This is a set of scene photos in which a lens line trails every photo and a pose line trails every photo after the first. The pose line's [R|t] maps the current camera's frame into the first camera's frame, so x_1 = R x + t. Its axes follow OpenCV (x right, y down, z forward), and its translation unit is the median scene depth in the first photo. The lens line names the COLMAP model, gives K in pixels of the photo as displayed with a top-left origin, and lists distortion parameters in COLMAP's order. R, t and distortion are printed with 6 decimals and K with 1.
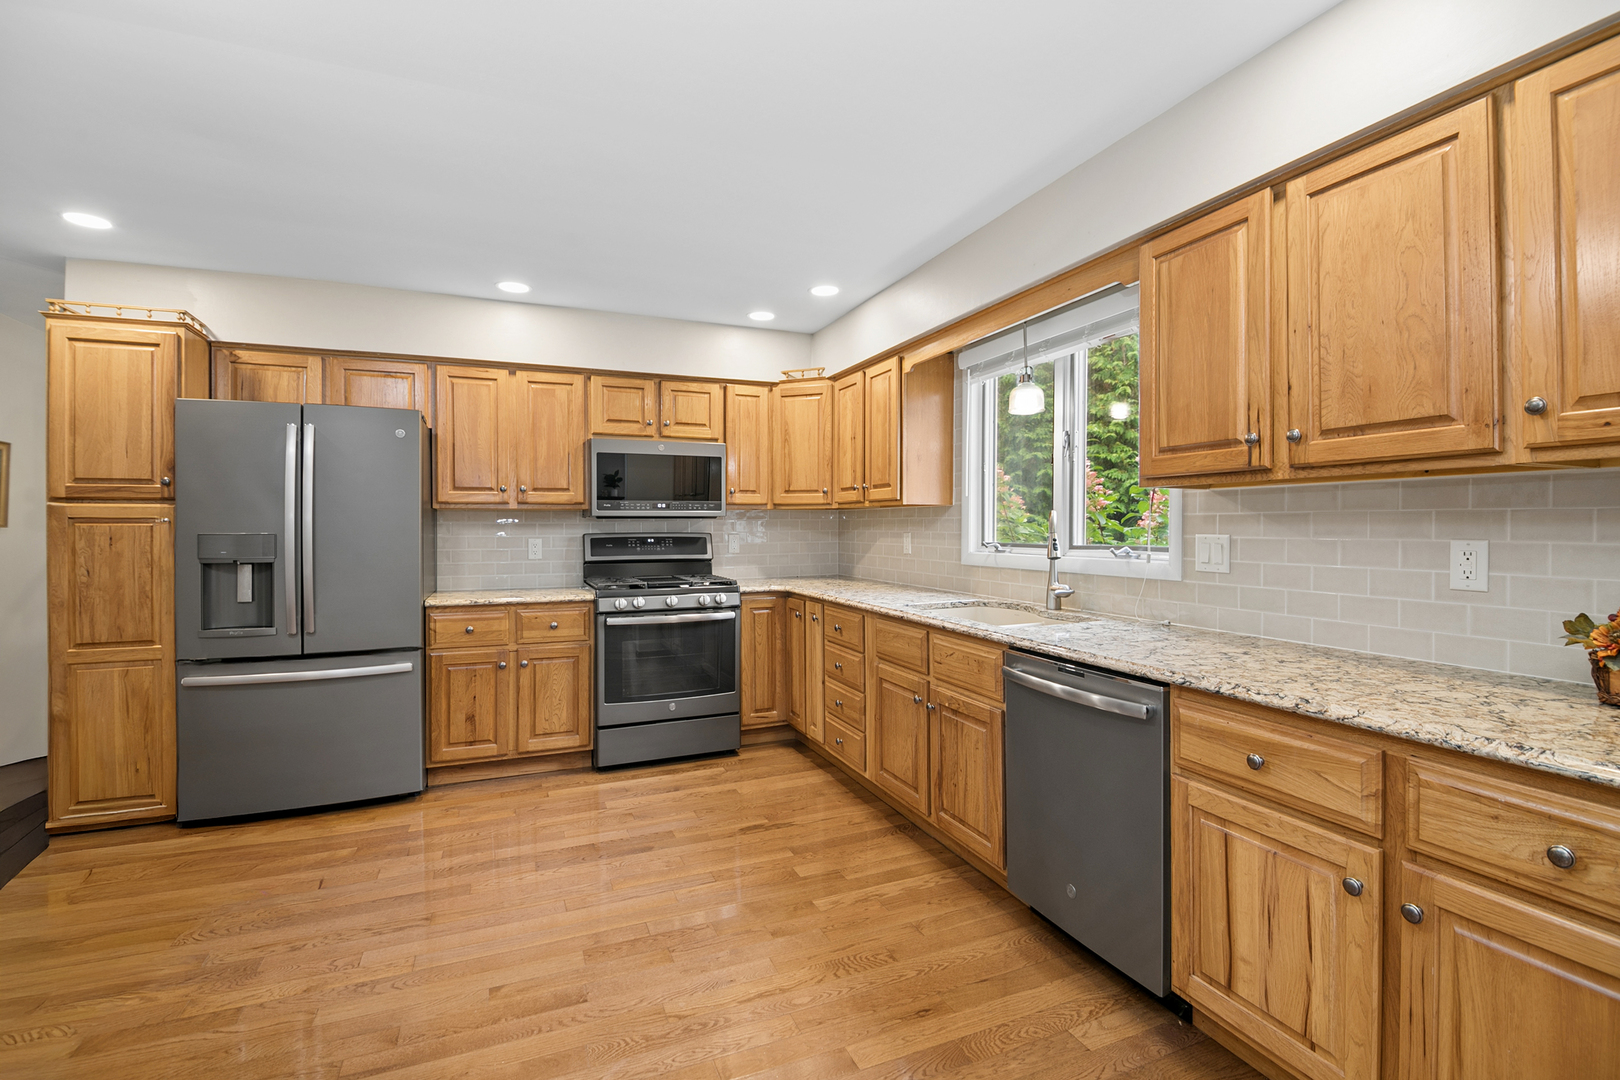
lens RADIAL K [[725.2, 0, 815.1], [0, 725.2, 527.8], [0, 0, 1]] dist [-0.022775, -0.000492]
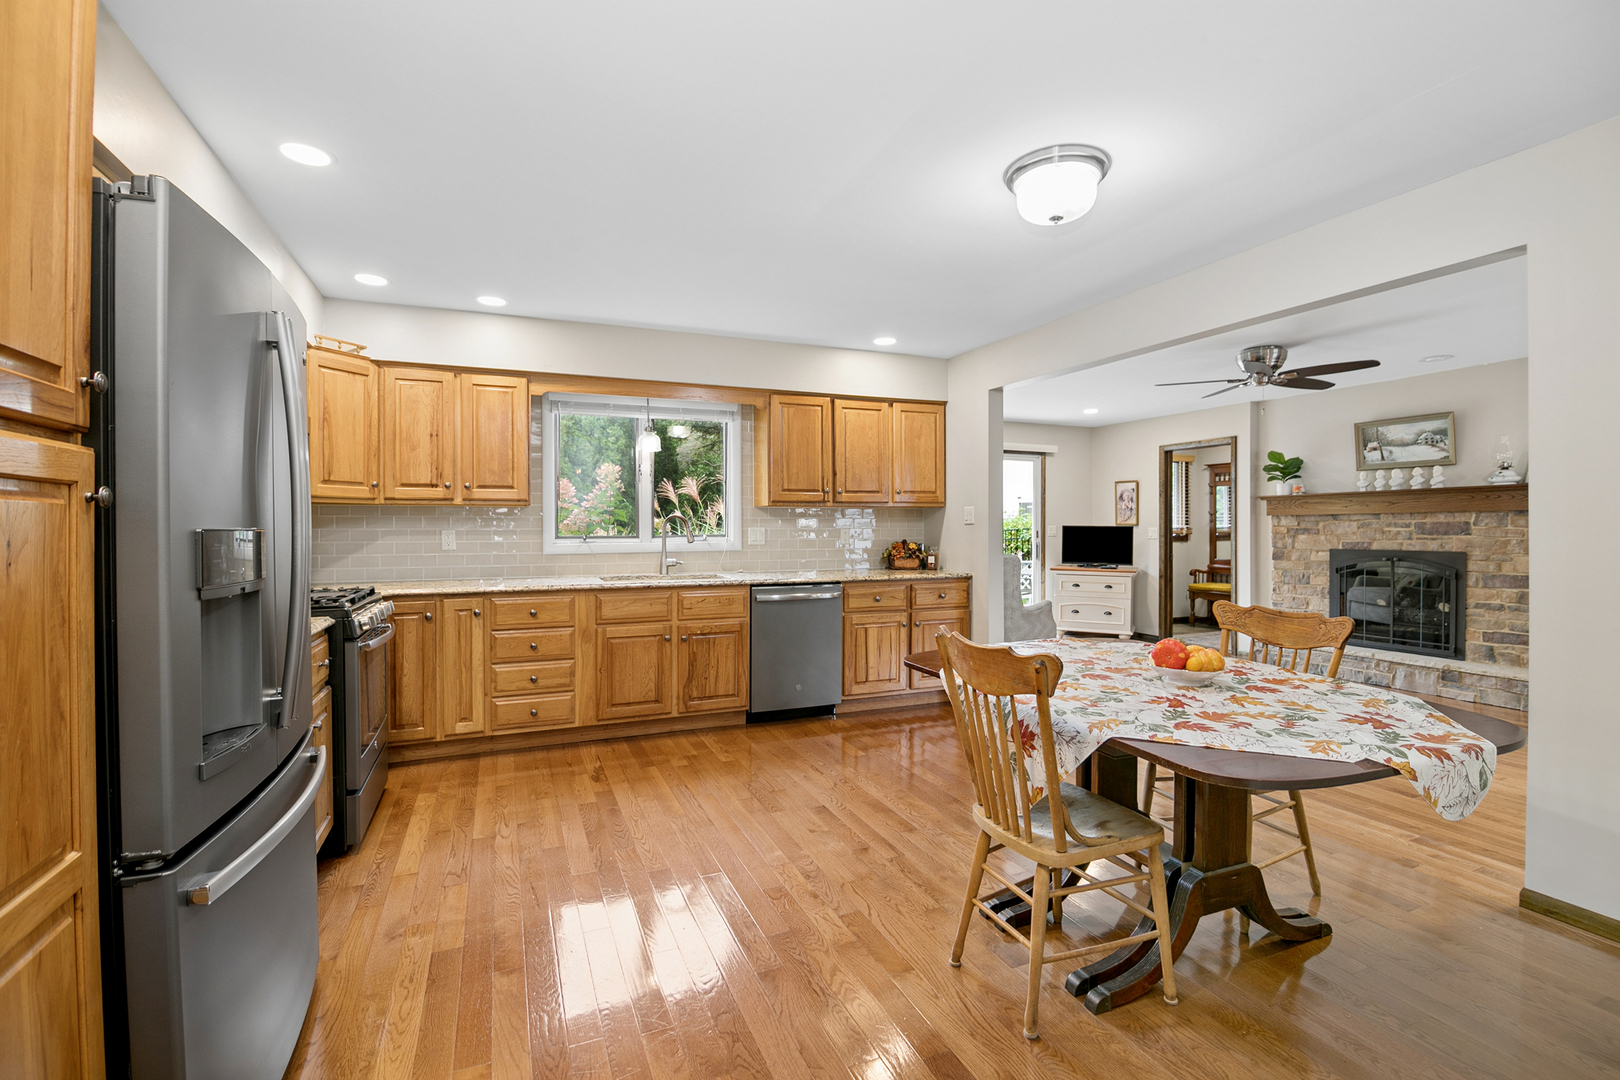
lens RADIAL K [[725.2, 0, 813.2], [0, 725.2, 534.0], [0, 0, 1]] dist [-0.022775, -0.000492]
pose [[-0.003174, -0.009647, 0.999948, -1.453748], [0.003382, 0.999948, 0.009658, 0.007373], [-0.999989, 0.003413, -0.003141, 0.743964]]
